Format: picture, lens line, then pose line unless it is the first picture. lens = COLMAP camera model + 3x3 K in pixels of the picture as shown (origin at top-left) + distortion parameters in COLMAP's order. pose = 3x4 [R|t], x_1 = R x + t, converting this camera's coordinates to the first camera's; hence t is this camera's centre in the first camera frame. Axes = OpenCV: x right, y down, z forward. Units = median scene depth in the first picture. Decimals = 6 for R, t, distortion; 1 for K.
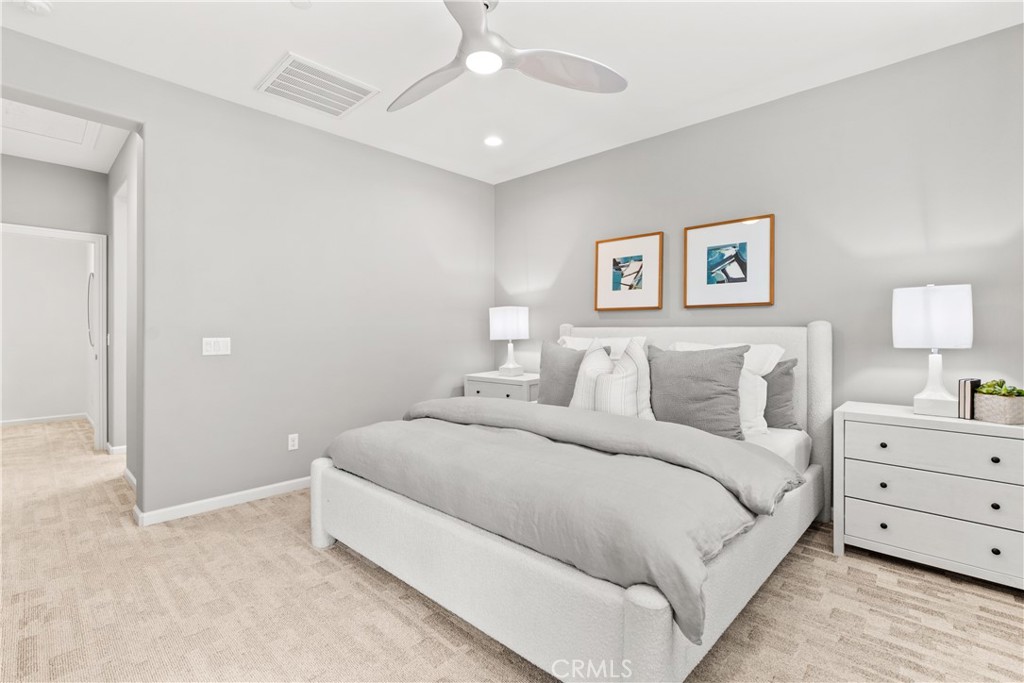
lens RADIAL K [[467.5, 0, 511.5], [0, 467.5, 336.6], [0, 0, 1]] dist [-0.018788, 0.004071]
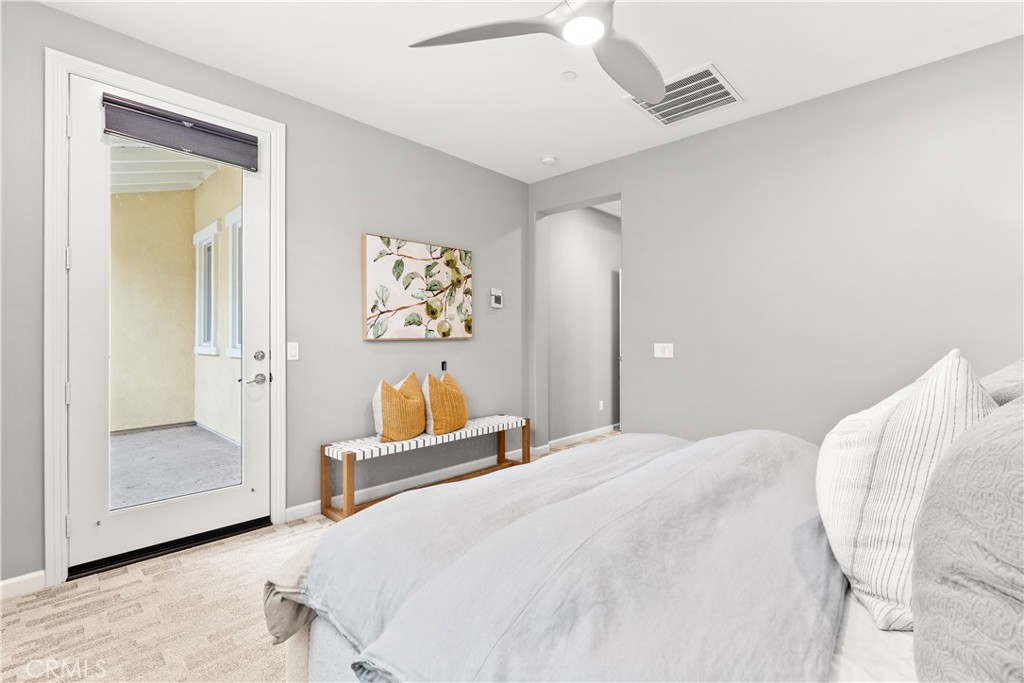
lens RADIAL K [[467.5, 0, 511.9], [0, 467.5, 337.0], [0, 0, 1]] dist [-0.018788, 0.004071]
pose [[-0.004867, -0.004638, -0.999977, 0.578971], [0.002731, 0.999985, -0.004652, -0.009489], [0.999984, -0.002754, -0.004855, 0.613370]]
